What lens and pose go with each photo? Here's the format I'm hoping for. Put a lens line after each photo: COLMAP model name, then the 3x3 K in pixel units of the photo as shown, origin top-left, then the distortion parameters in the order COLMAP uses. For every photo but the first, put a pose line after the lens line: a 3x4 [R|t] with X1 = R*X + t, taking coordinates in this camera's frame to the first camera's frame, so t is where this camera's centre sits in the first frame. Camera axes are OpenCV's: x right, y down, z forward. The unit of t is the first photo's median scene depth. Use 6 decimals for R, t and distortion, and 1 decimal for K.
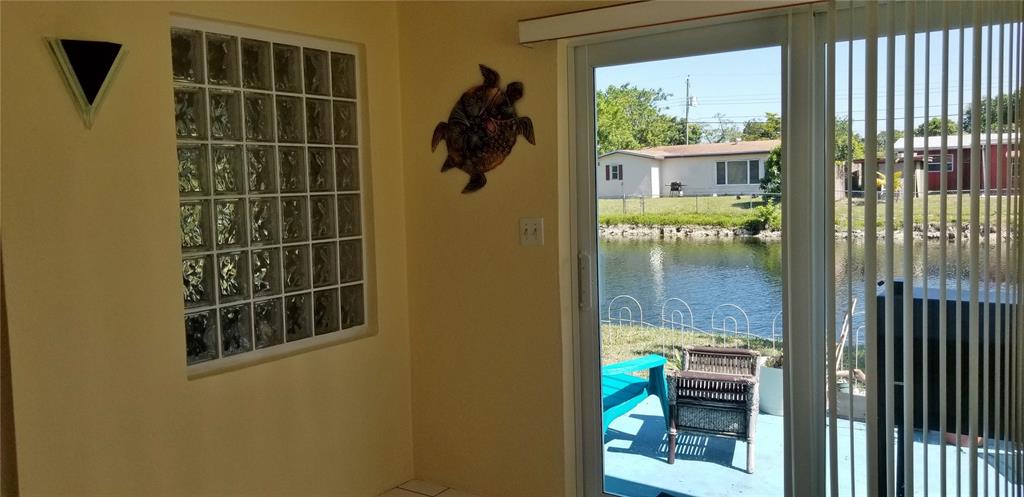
lens RADIAL K [[819.3, 0, 492.9], [0, 819.3, 244.7], [0, 0, 1]] dist [0.085115, -0.152964]
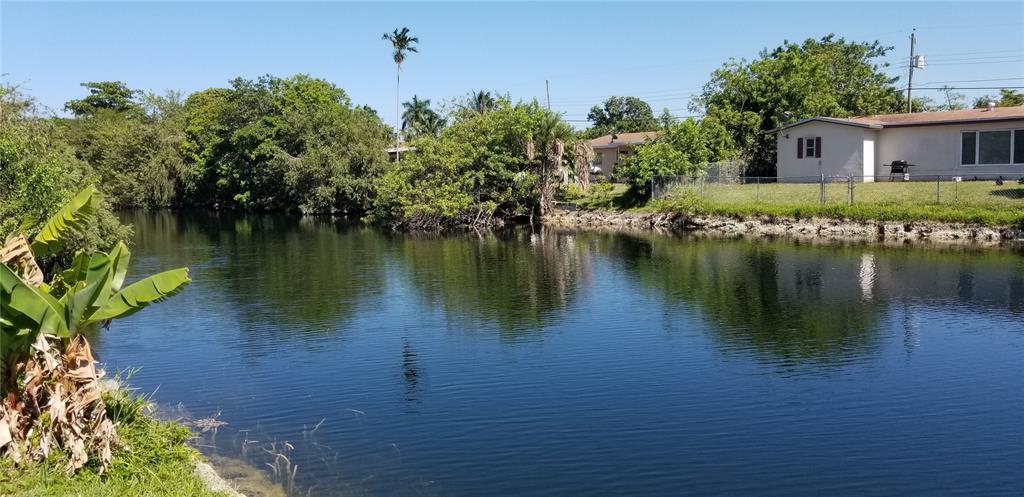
lens RADIAL K [[819.3, 0, 492.9], [0, 819.3, 244.7], [0, 0, 1]] dist [0.085115, -0.152964]
pose [[0.976378, 0.028009, -0.214246, 0.042094], [-0.025037, 0.999549, 0.016569, -0.007399], [0.214614, -0.010813, 0.976639, 0.278776]]
